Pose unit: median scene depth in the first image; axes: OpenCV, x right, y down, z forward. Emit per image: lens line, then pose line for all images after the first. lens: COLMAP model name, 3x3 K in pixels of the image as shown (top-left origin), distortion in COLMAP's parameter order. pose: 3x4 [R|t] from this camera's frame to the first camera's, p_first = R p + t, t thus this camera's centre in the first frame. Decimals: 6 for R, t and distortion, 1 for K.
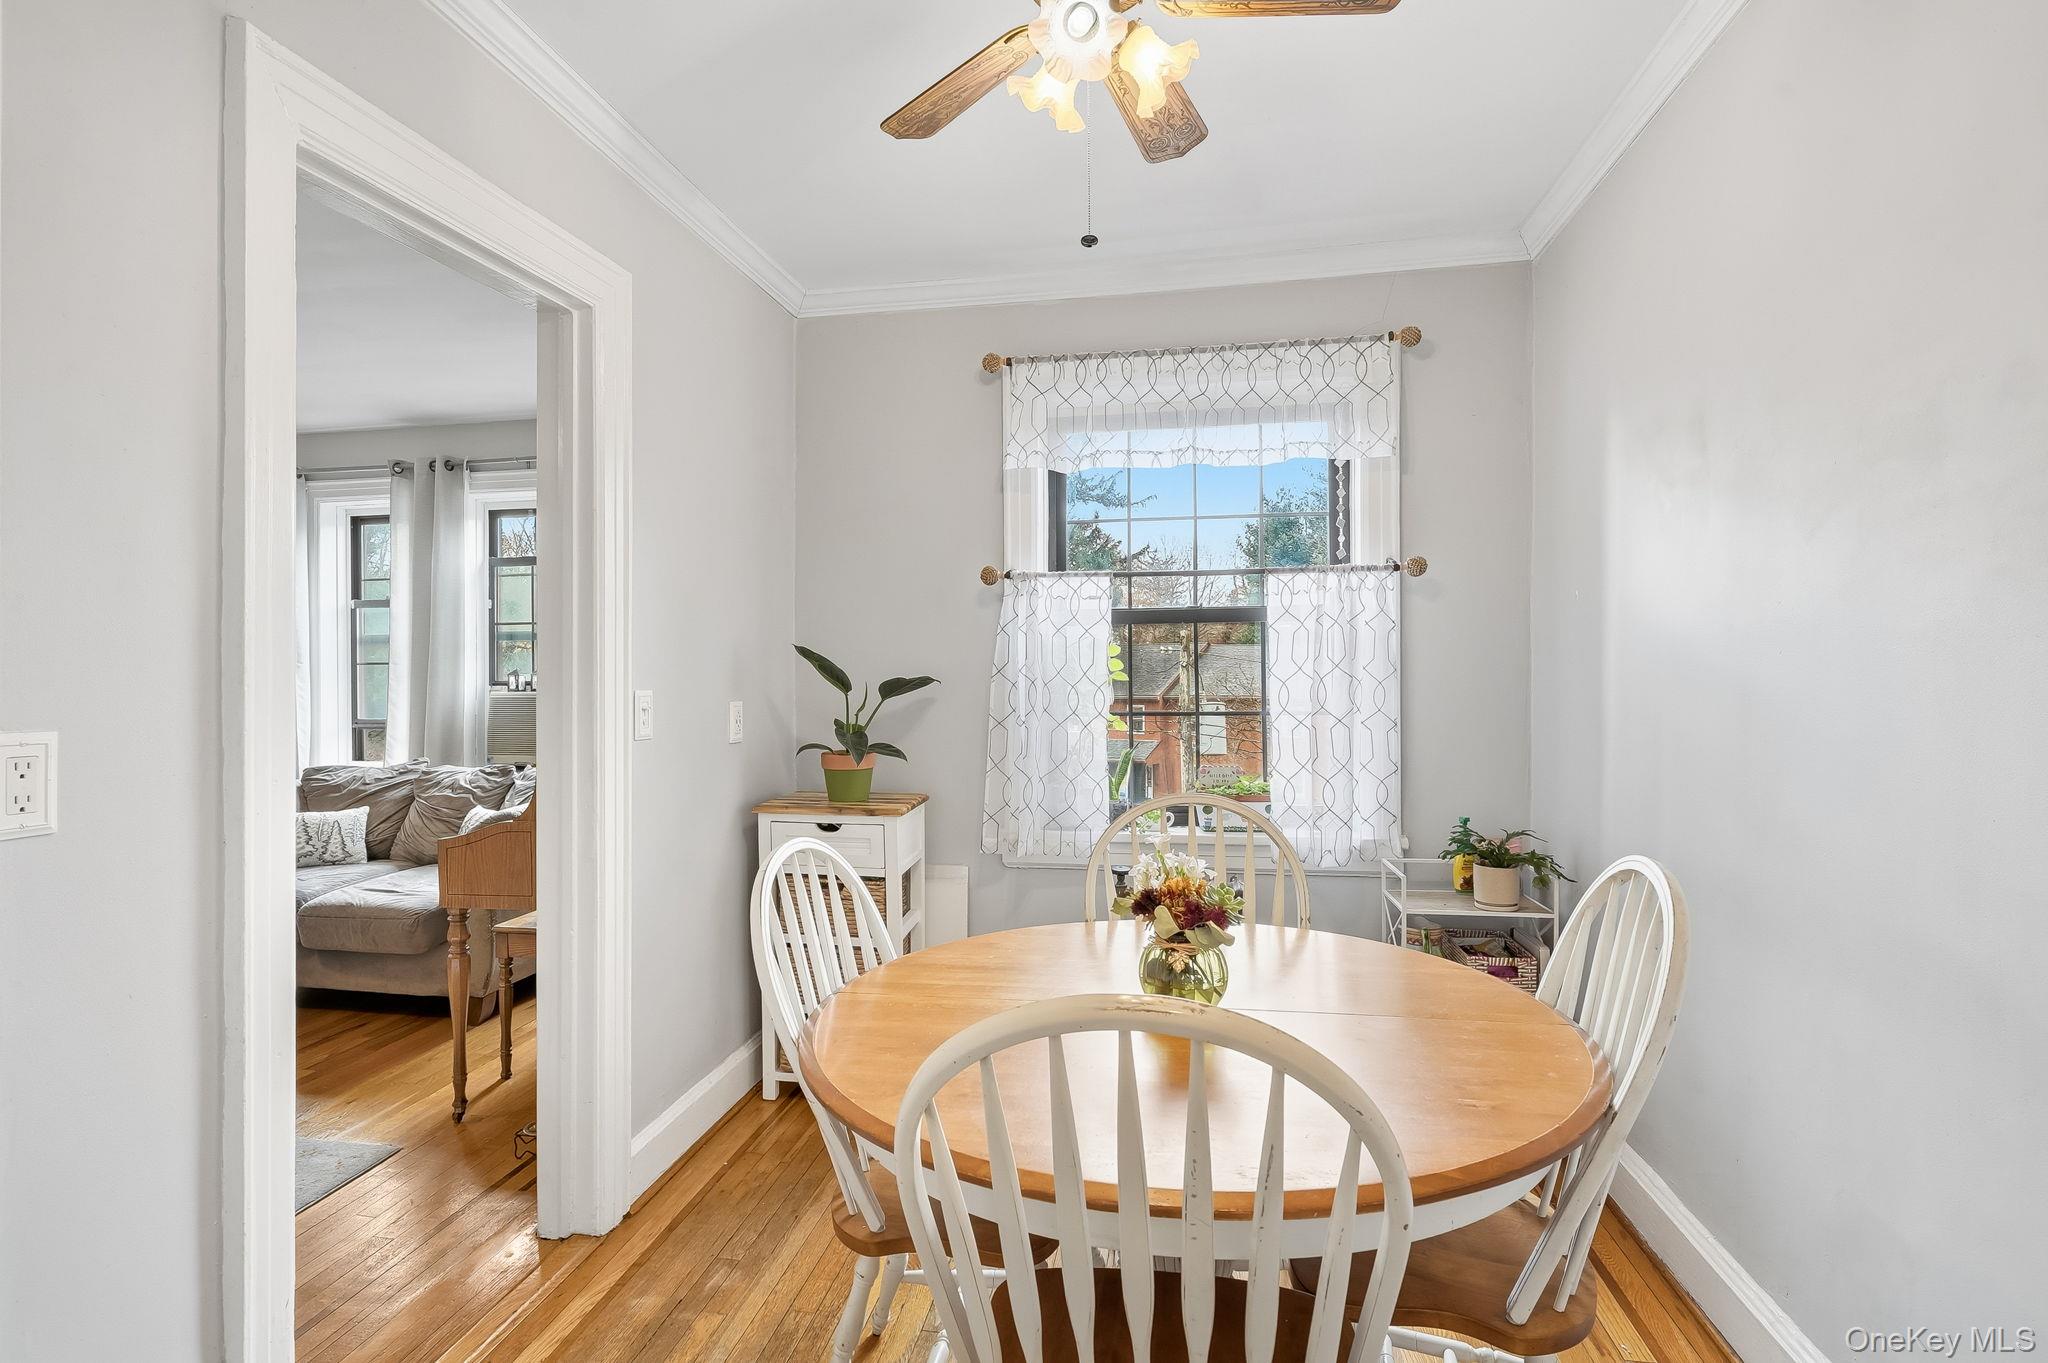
lens RADIAL K [[1014.2, 0, 1016.1], [0, 1014.2, 677.4], [0, 0, 1]] dist [0.003094, 0.000239]
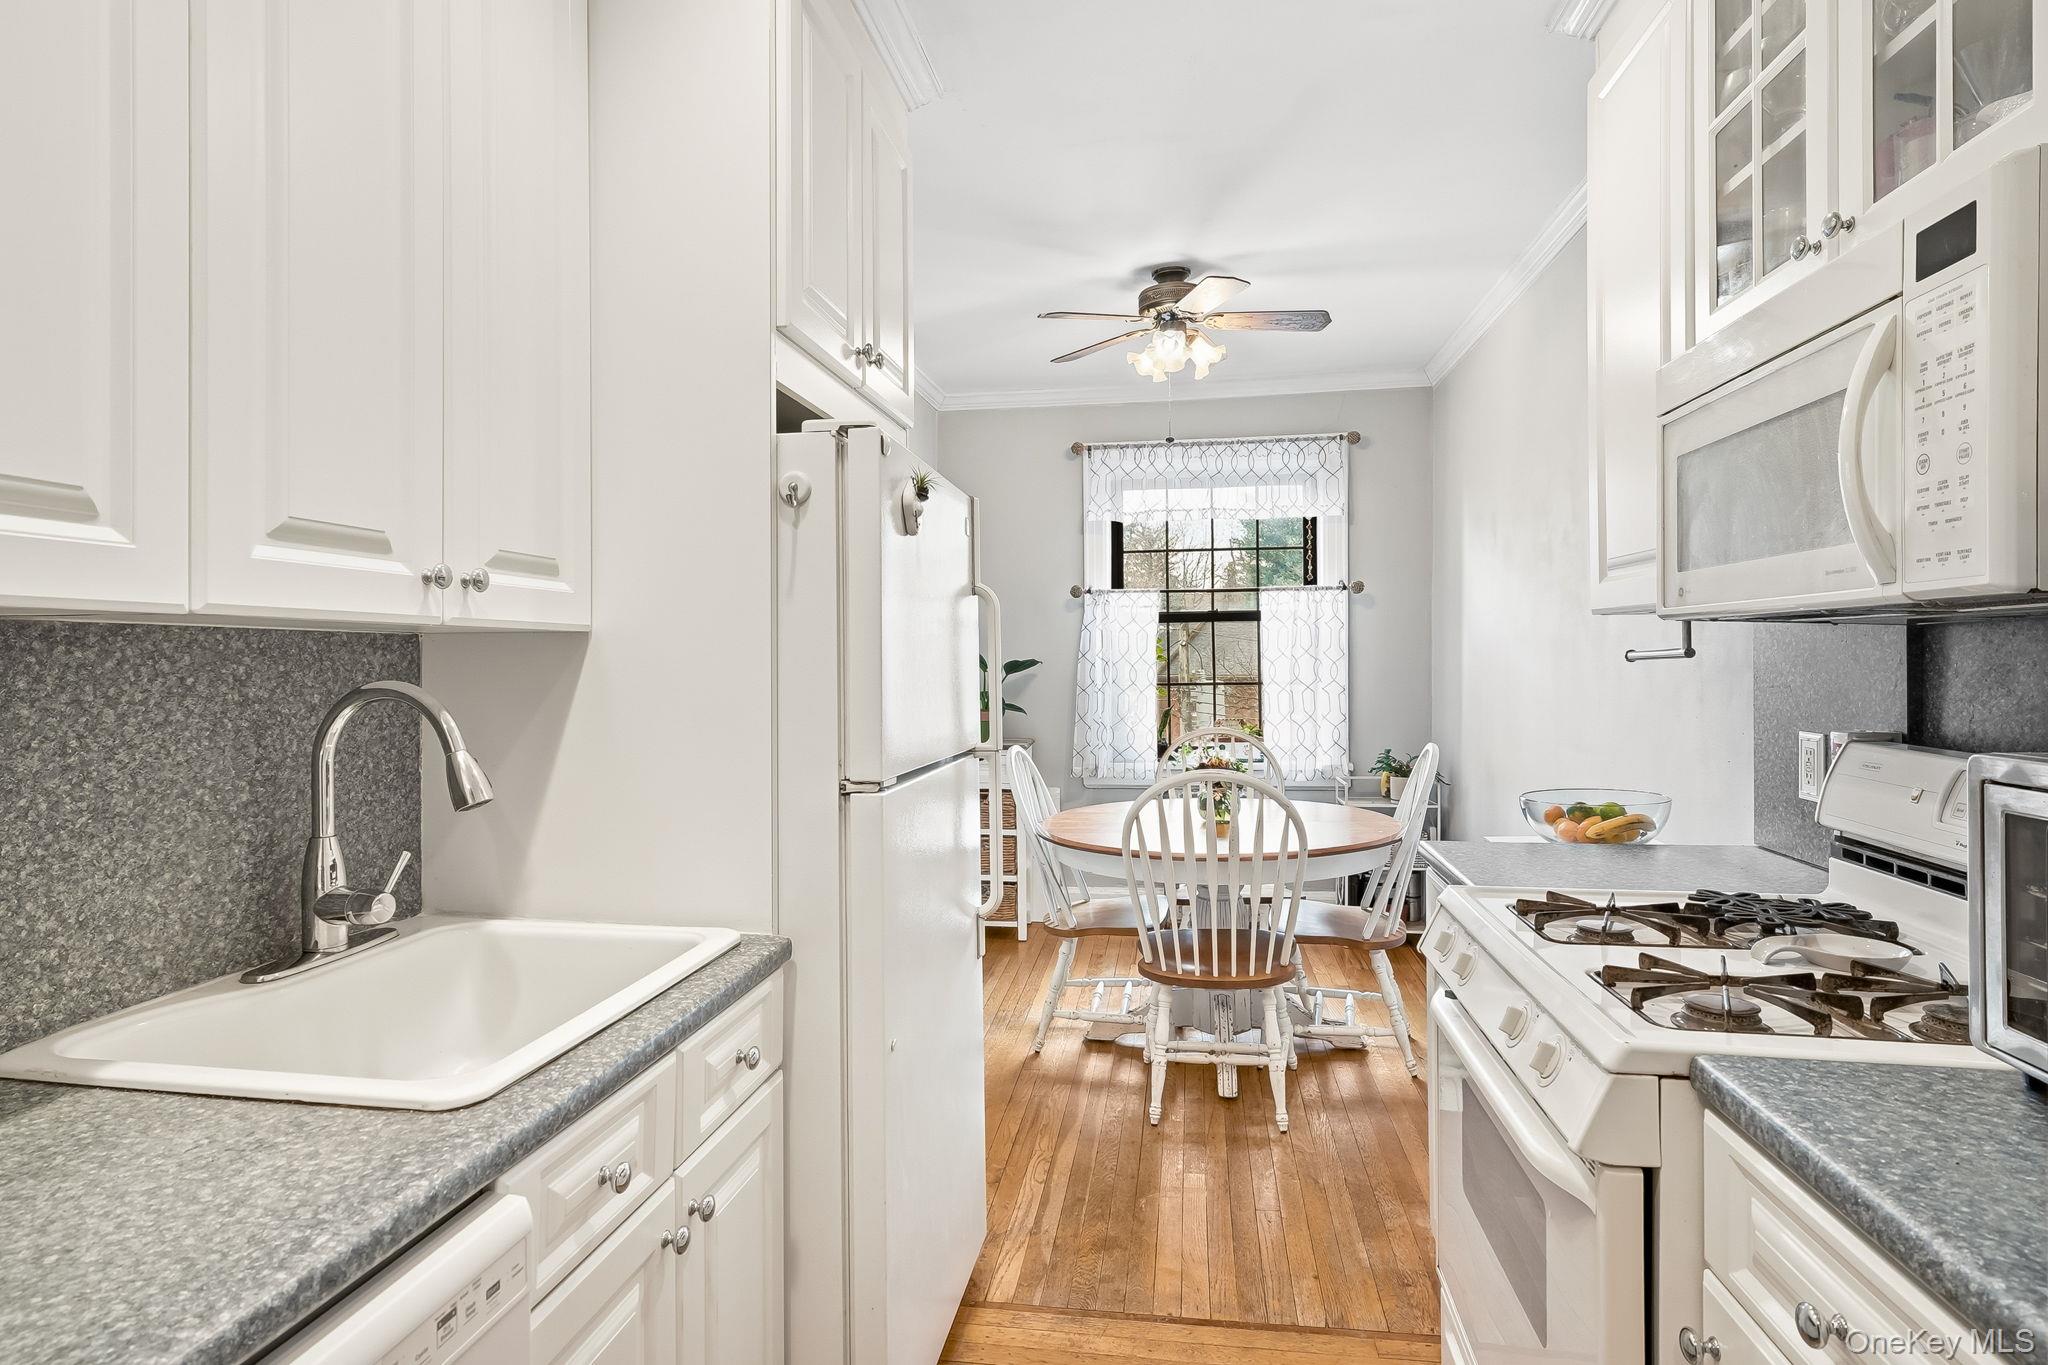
lens RADIAL K [[1014.2, 0, 1031.2], [0, 1014.2, 665.9], [0, 0, 1]] dist [0.003094, 0.000239]
pose [[0.999872, -0.003455, 0.015634, -0.120497], [0.003317, 0.999956, 0.008800, -0.004562], [-0.015664, -0.008747, 0.999839, -0.510495]]
